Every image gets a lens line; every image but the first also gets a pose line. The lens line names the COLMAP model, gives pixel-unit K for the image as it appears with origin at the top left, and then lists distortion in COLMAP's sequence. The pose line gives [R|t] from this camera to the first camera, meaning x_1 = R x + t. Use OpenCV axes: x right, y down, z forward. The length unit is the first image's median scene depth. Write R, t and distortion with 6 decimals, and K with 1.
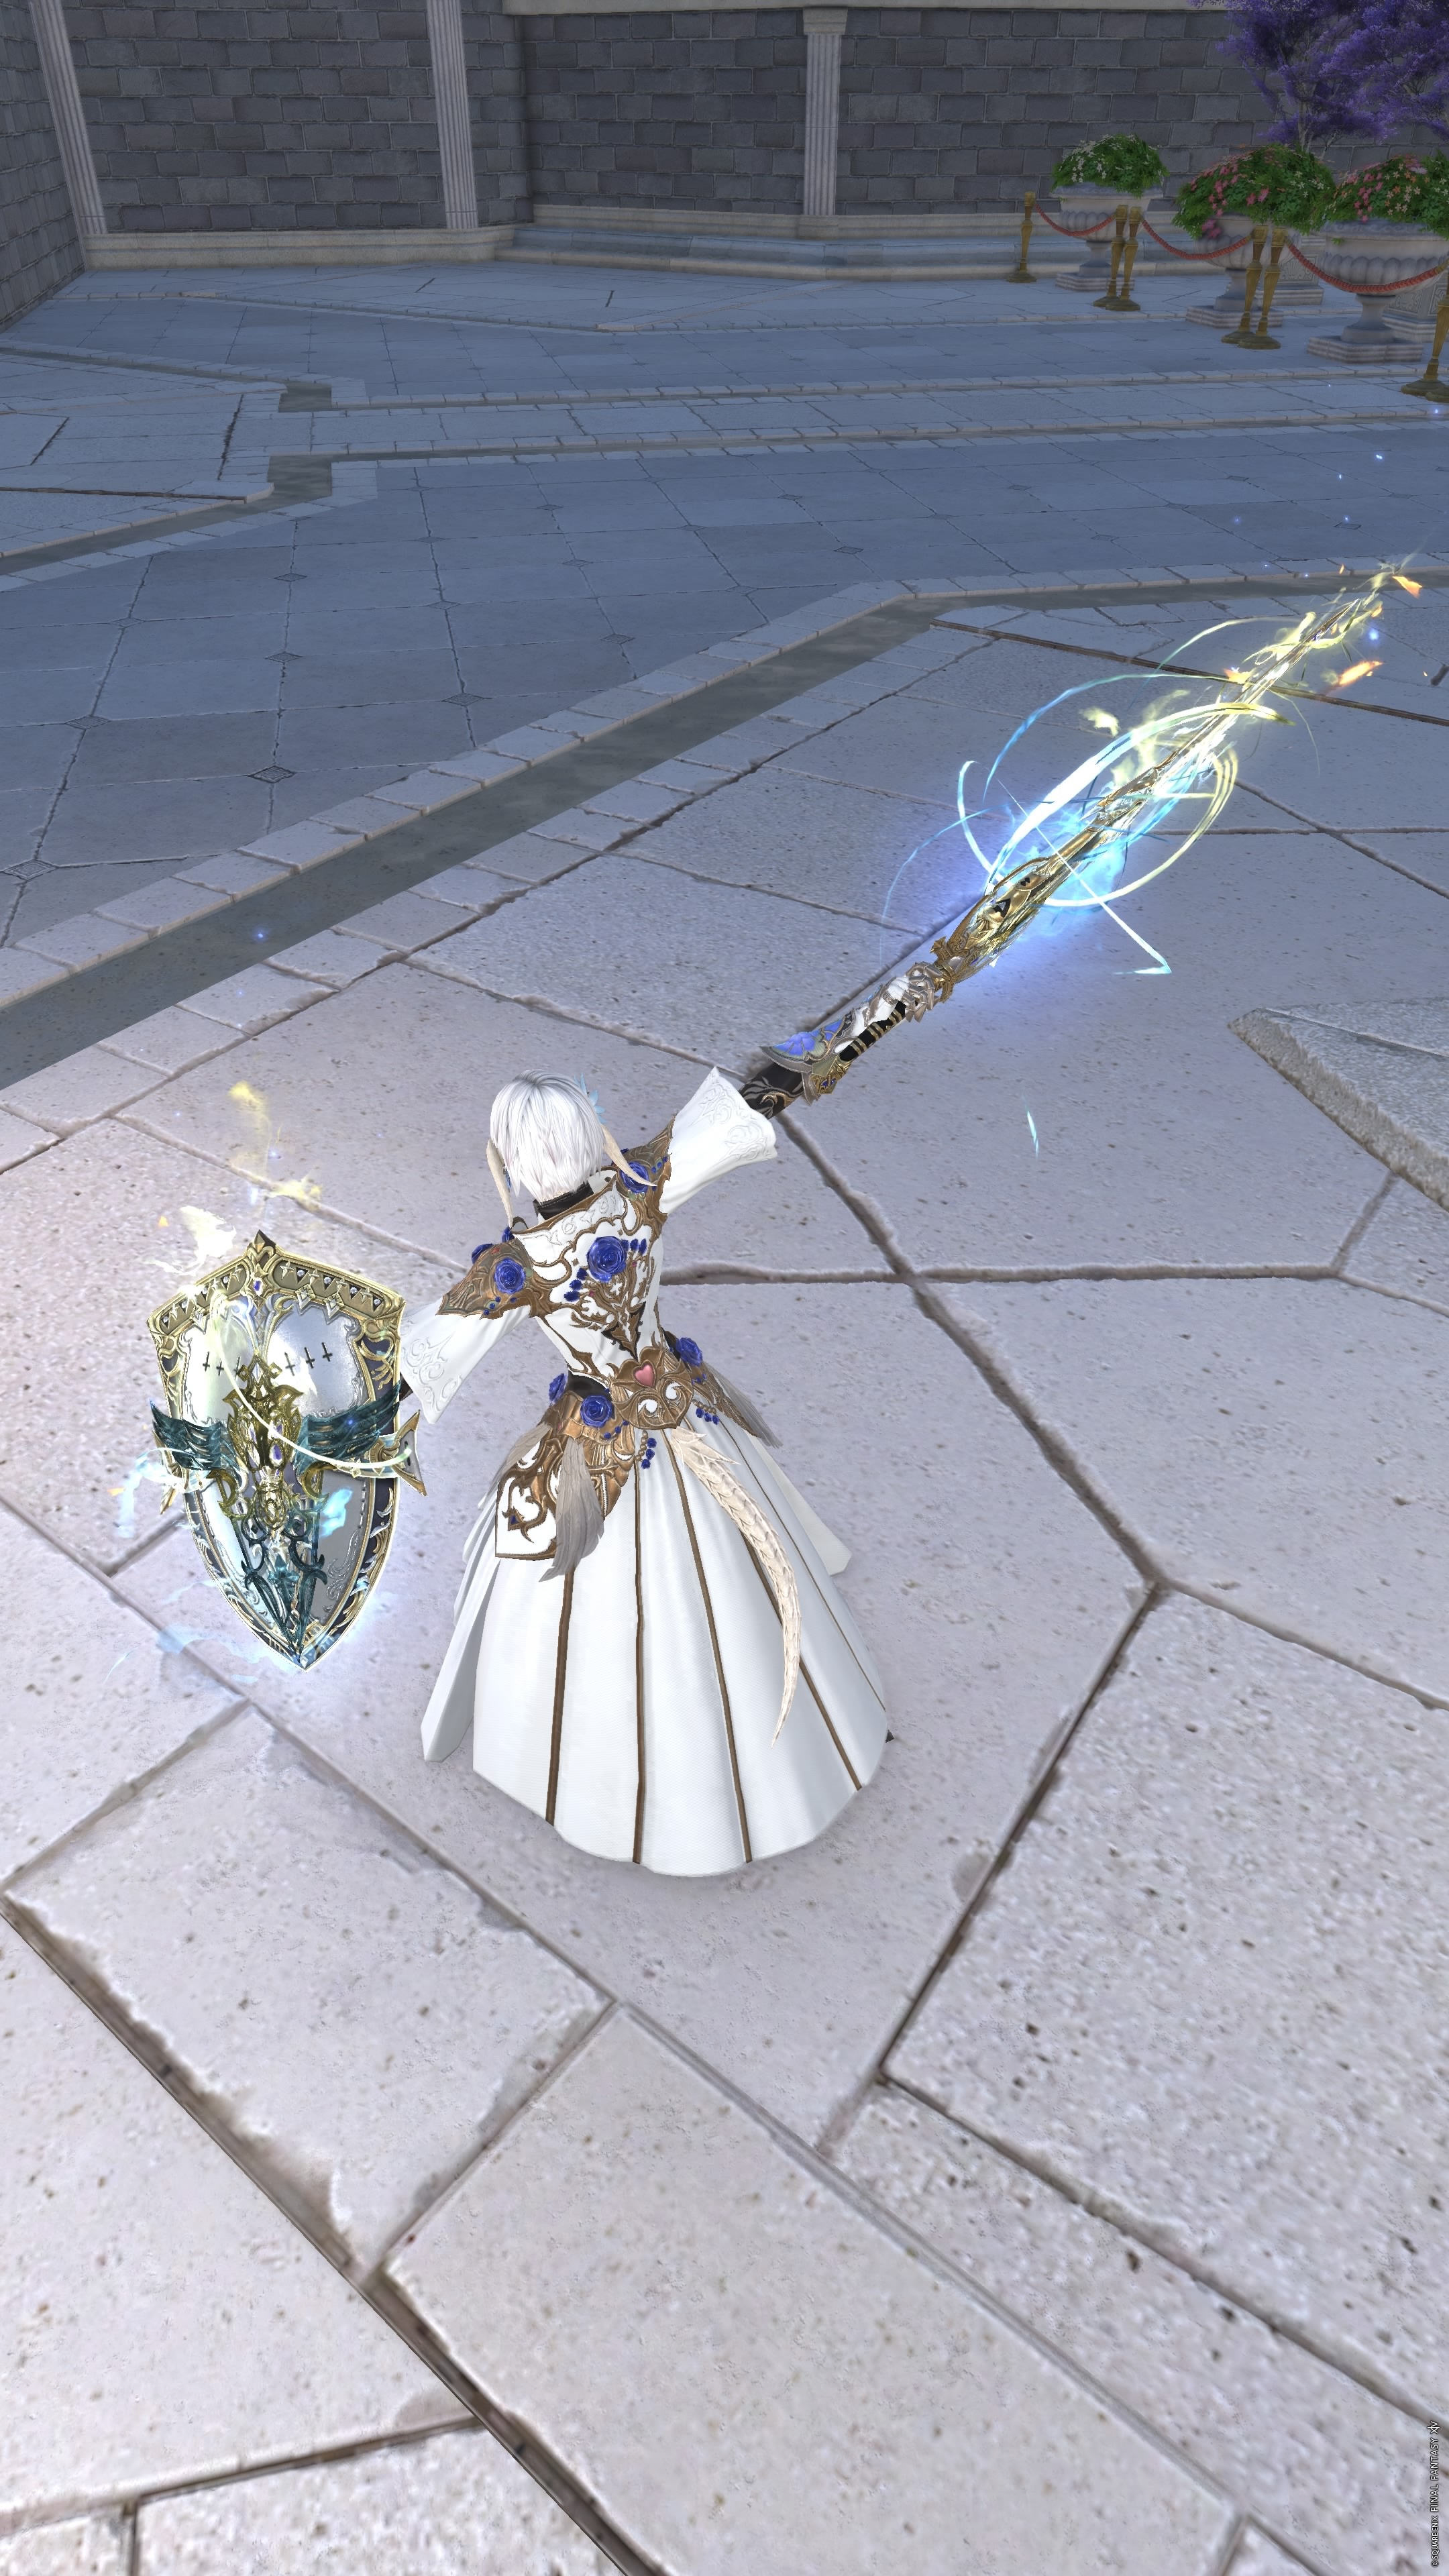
lens RADIAL K [[1539.1, 0, 722.1], [0, 1539.1, 1290.7], [0, 0, 1]] dist [-0.002313, 0.001188]
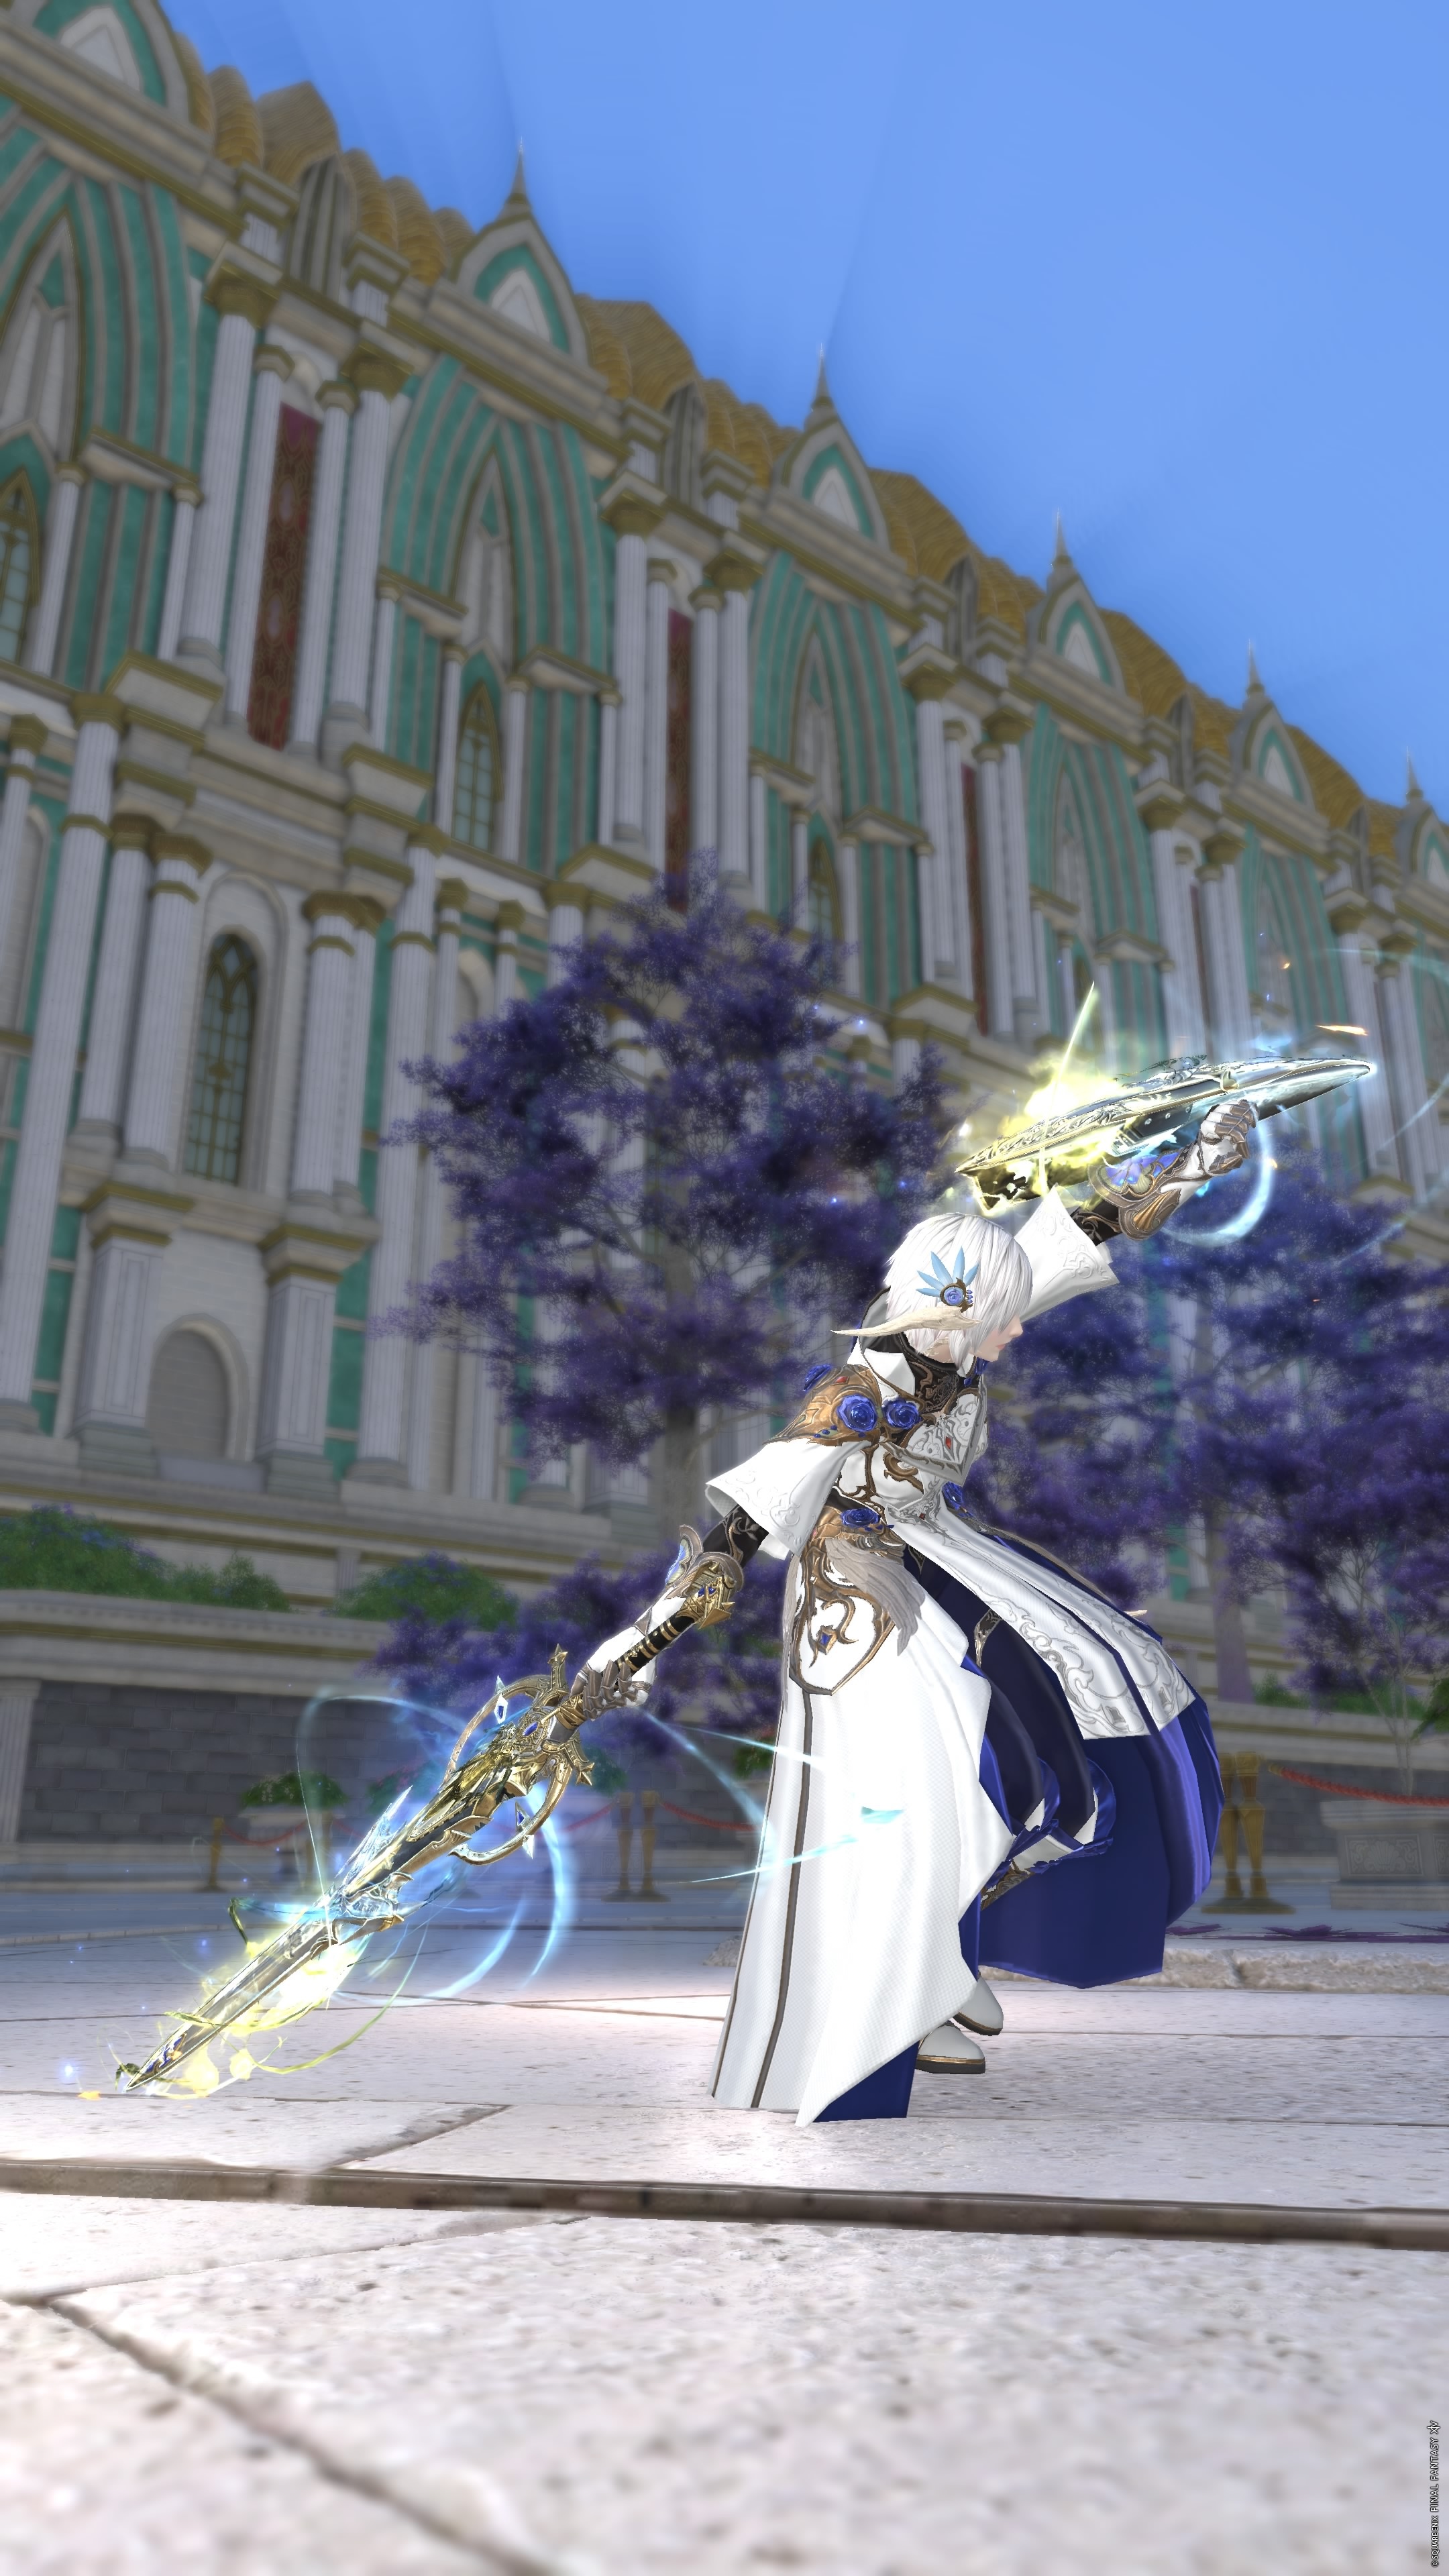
lens RADIAL K [[1712.9, 0, 720.2], [0, 1712.9, 1288.4], [0, 0, 1]] dist [-0.000247, -0.000852]
pose [[0.896475, 0.143505, 0.419212, -0.322606], [0.271969, 0.568706, -0.776277, 0.772845], [-0.349808, 0.809926, 0.470802, 0.246988]]
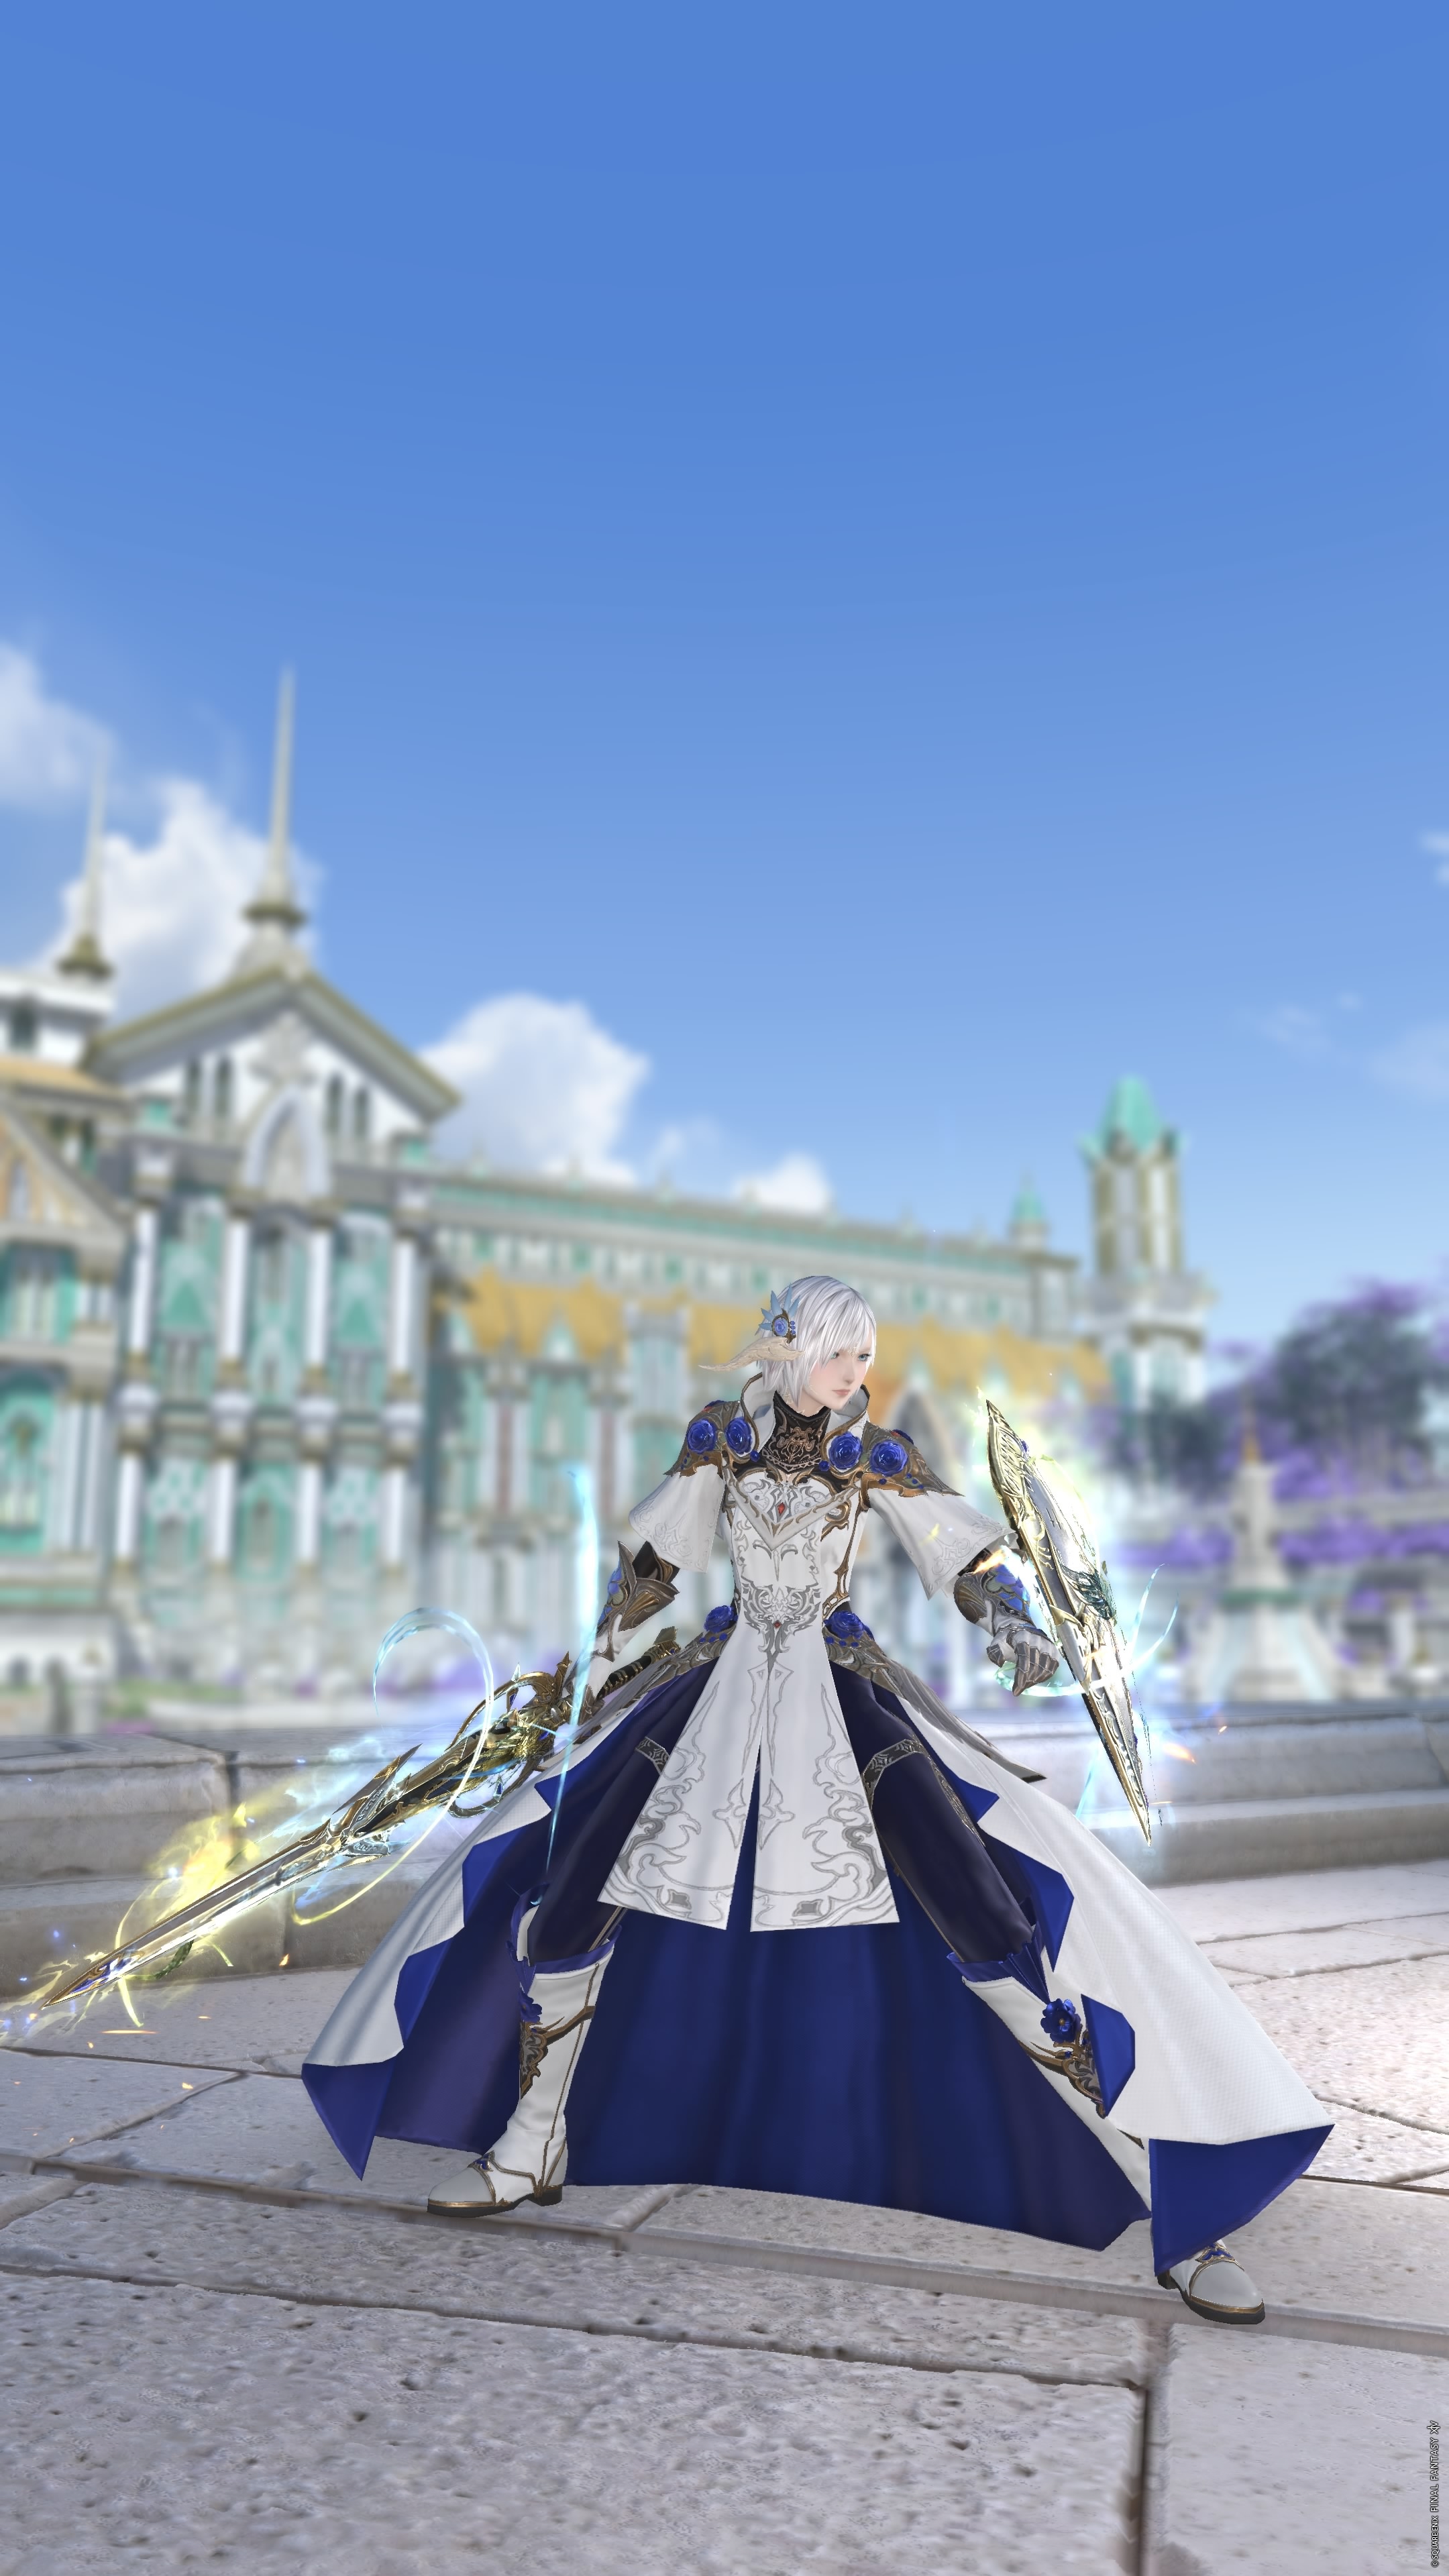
lens RADIAL K [[1712.9, 0, 724.7], [0, 1712.9, 1291.2], [0, 0, 1]] dist [-0.000247, -0.000852]
pose [[-0.946895, -0.061056, -0.315693, 0.470027], [-0.196047, 0.887832, 0.416318, -0.173417], [0.254864, 0.456100, -0.852653, 1.184913]]
